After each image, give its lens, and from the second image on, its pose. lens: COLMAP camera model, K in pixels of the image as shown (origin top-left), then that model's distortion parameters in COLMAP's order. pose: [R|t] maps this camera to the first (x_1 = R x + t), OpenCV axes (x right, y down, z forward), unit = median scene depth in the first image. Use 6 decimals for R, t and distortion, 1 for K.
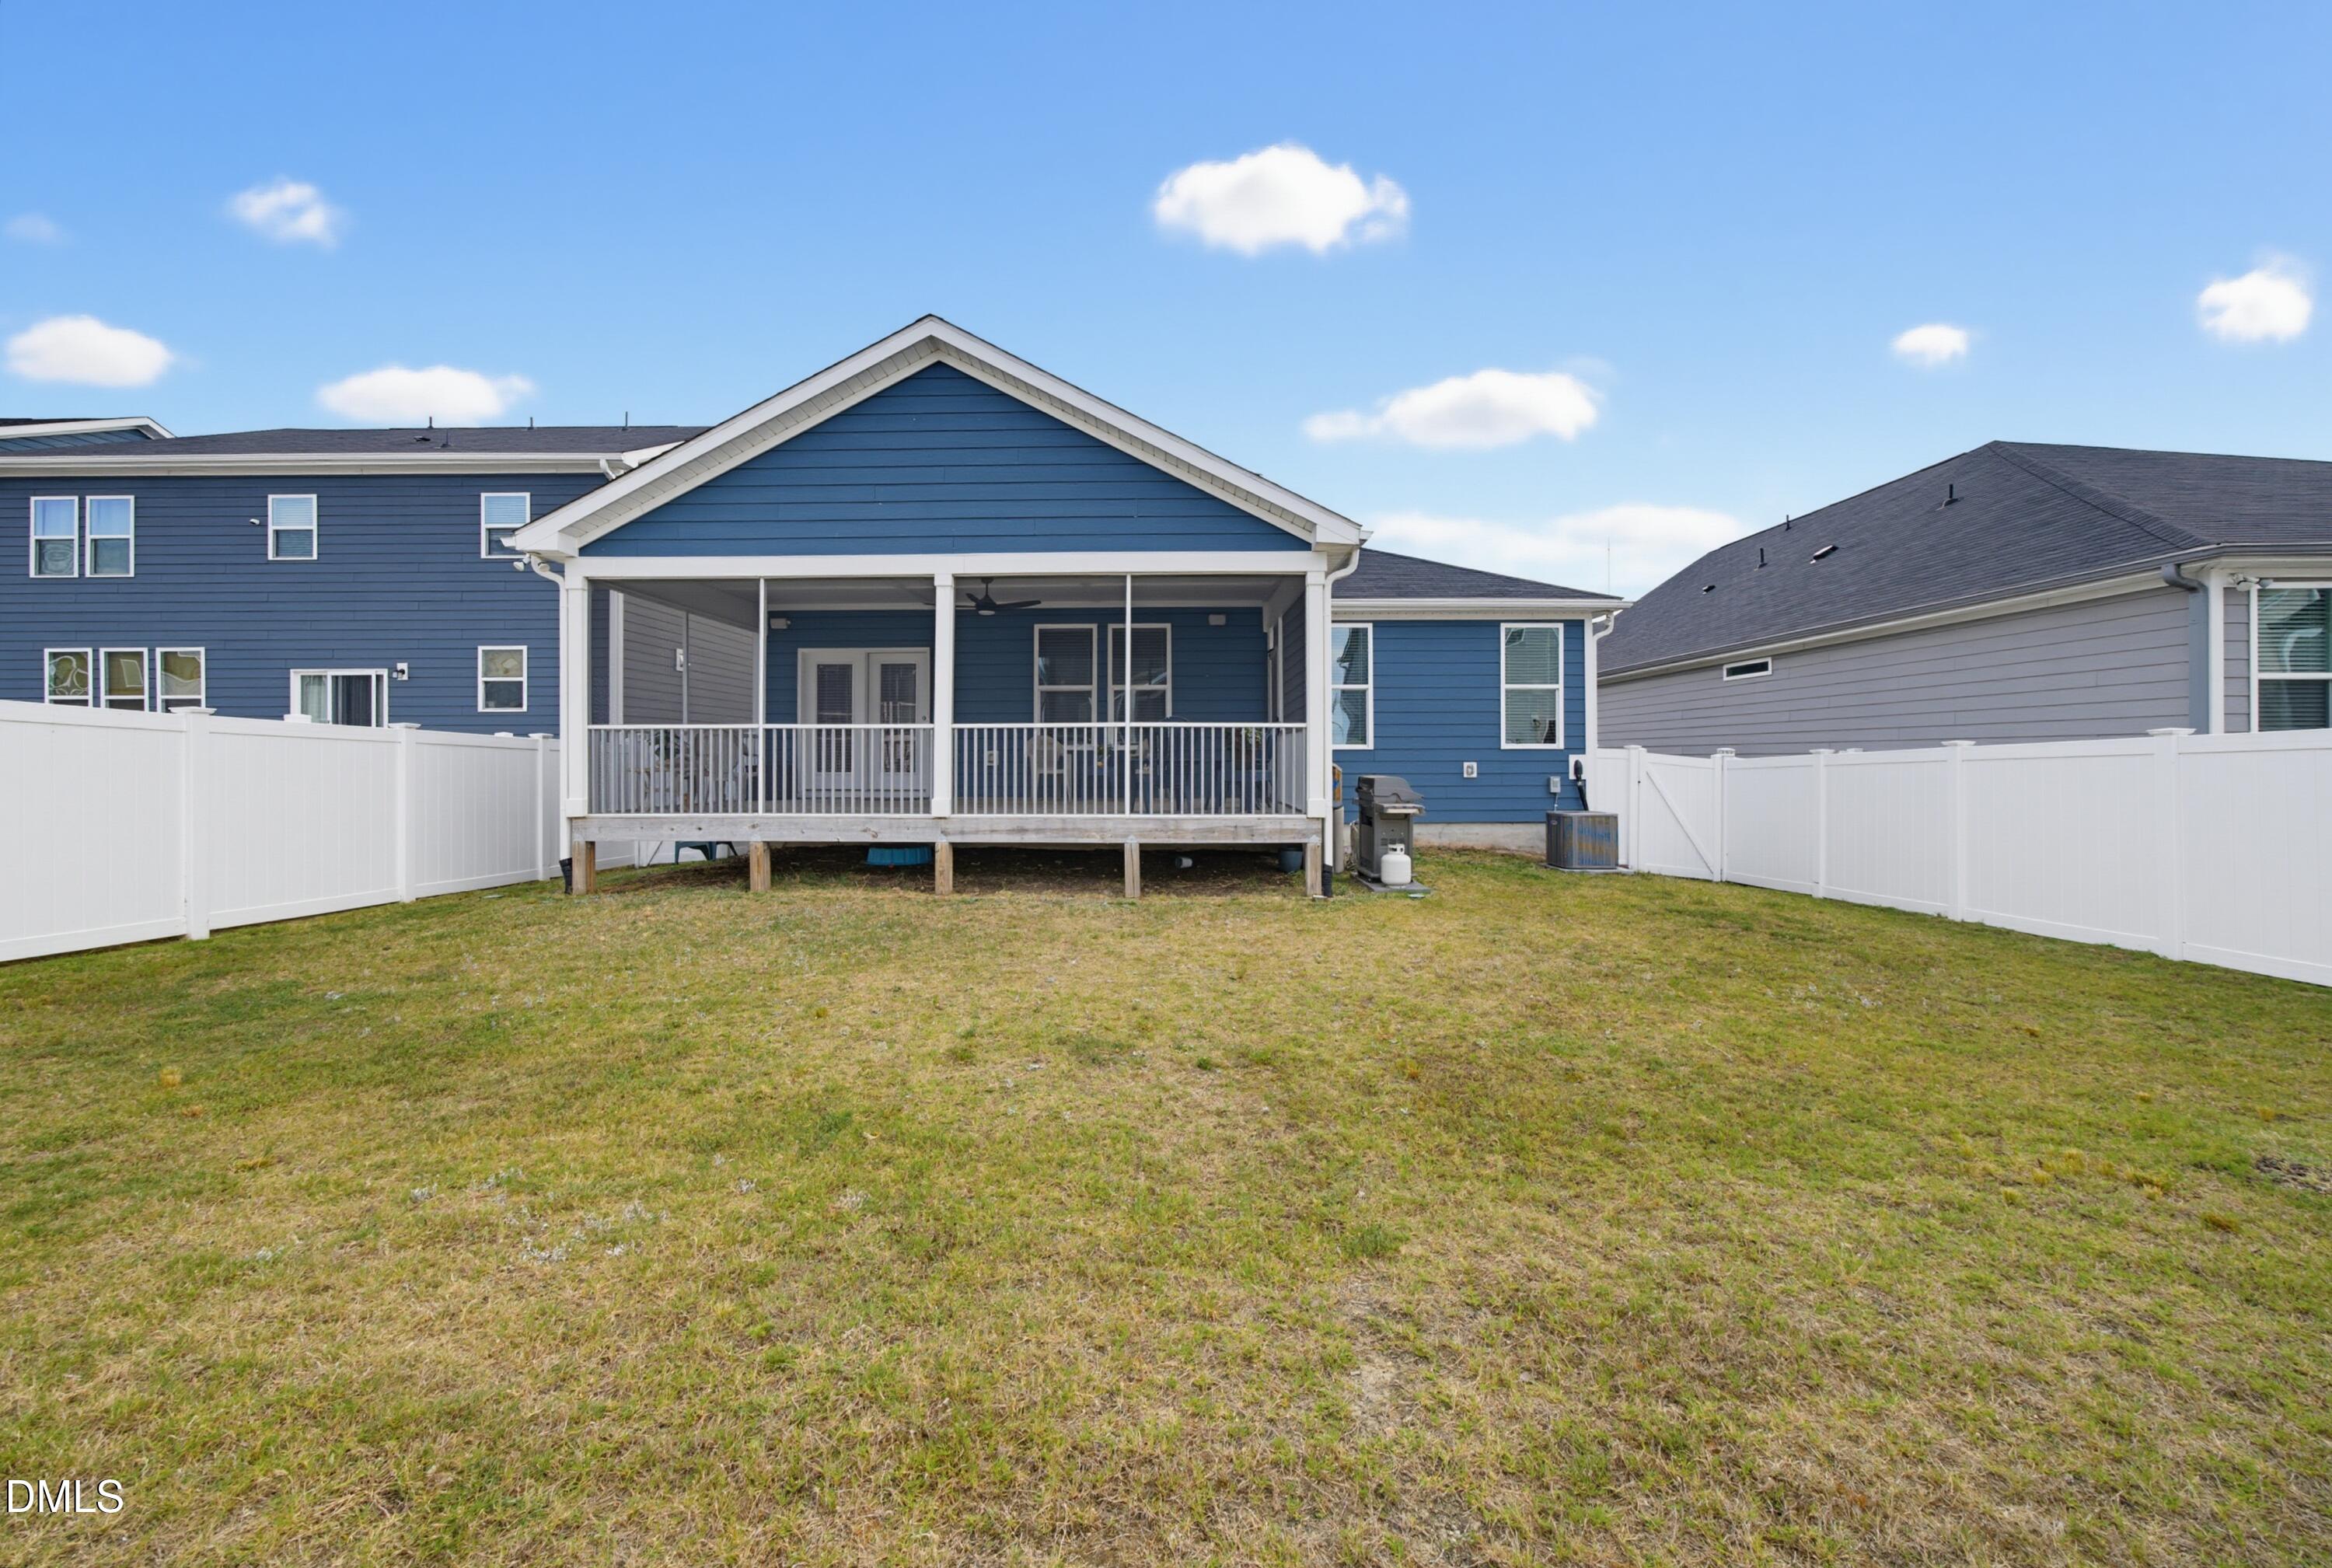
lens RADIAL K [[810.6, 0, 1169.0], [0, 810.6, 763.7], [0, 0, 1]] dist [-0.003557, 0.000514]
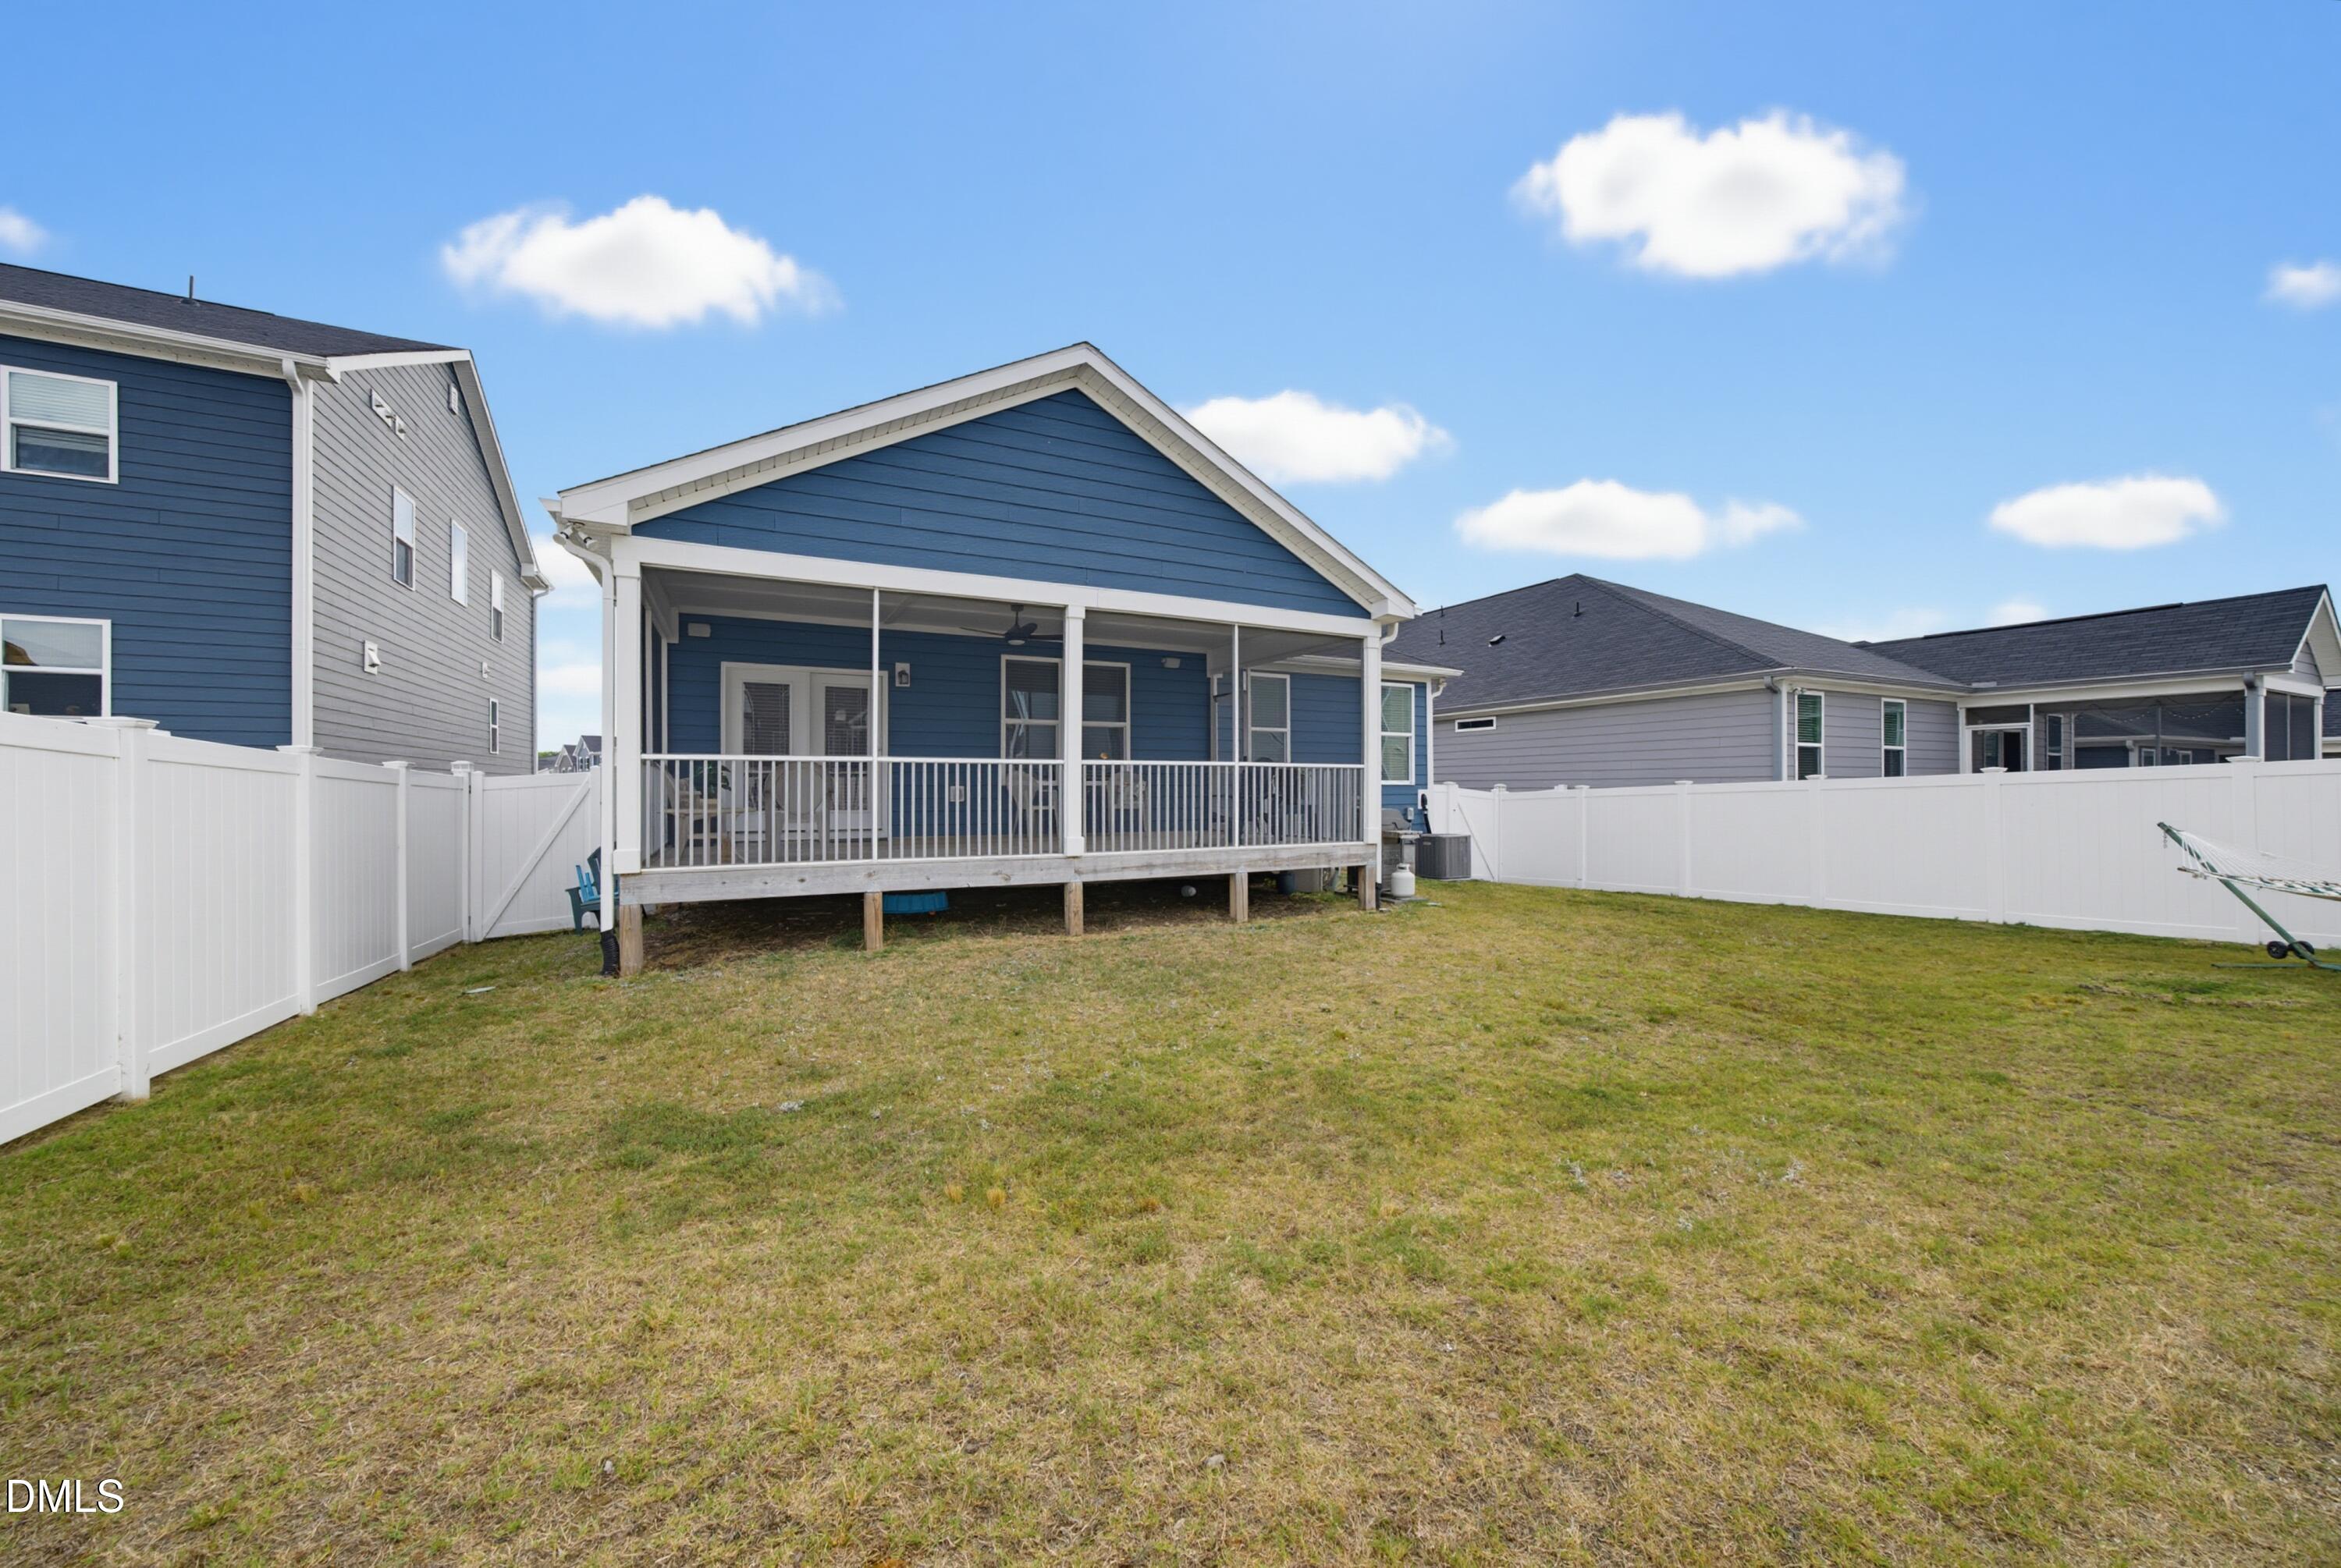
lens RADIAL K [[813.6, 0, 1178.3], [0, 813.6, 796.3], [0, 0, 1]] dist [-0.003557, 0.000514]
pose [[0.886960, -0.005083, 0.461818, -0.559340], [0.005242, 0.999986, 0.000938, -0.005009], [-0.461817, 0.001589, 0.886974, 0.068189]]
